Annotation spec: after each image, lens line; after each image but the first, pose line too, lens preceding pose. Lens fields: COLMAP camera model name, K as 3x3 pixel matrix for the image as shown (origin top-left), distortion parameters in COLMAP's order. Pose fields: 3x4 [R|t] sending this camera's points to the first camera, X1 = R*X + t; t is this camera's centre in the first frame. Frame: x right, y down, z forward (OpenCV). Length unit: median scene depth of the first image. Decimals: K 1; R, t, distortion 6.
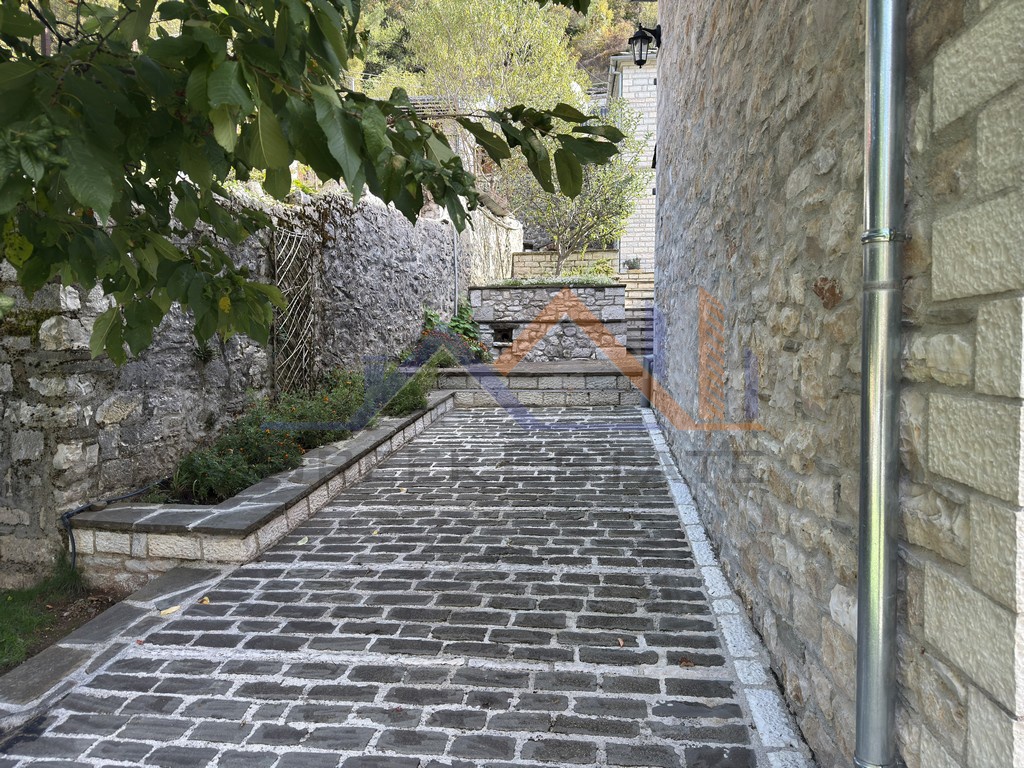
lens RADIAL K [[732.7, 0, 512.0], [0, 732.7, 384.0], [0, 0, 1]] dist [0.007664, 0.001344]
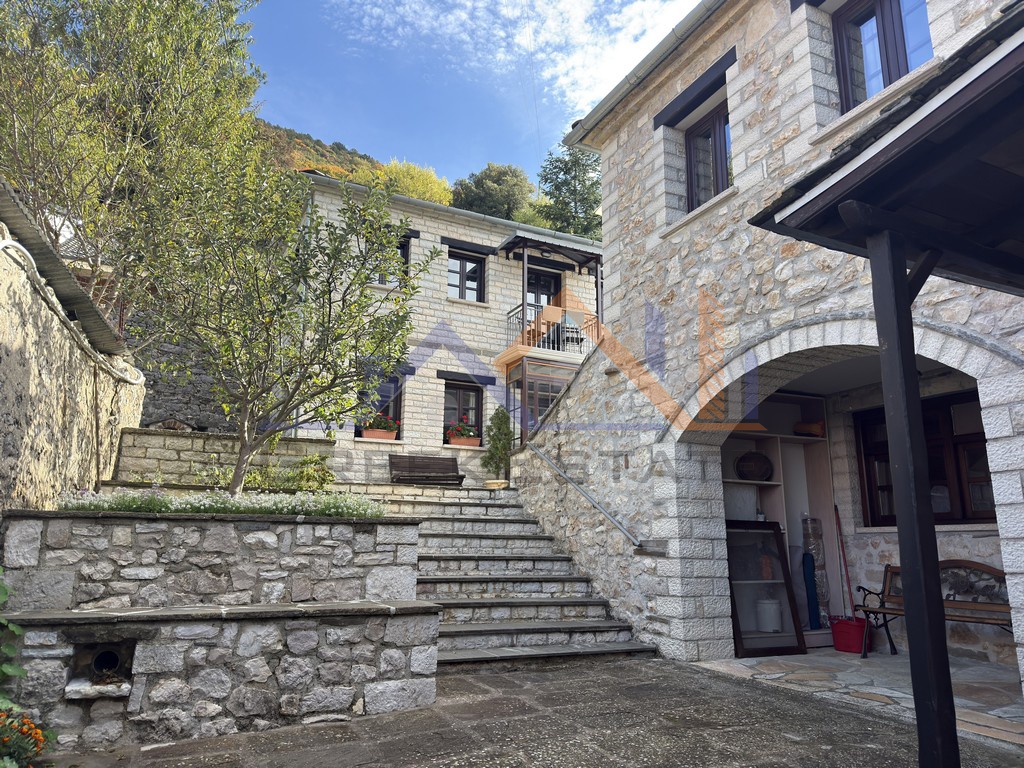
lens RADIAL K [[732.7, 0, 512.0], [0, 732.7, 384.0], [0, 0, 1]] dist [0.007664, 0.001344]
pose [[0.853331, 0.123886, 0.506438, -0.038060], [0.011765, 0.966536, -0.256260, -0.099334], [-0.521238, 0.224632, 0.823318, 0.573151]]
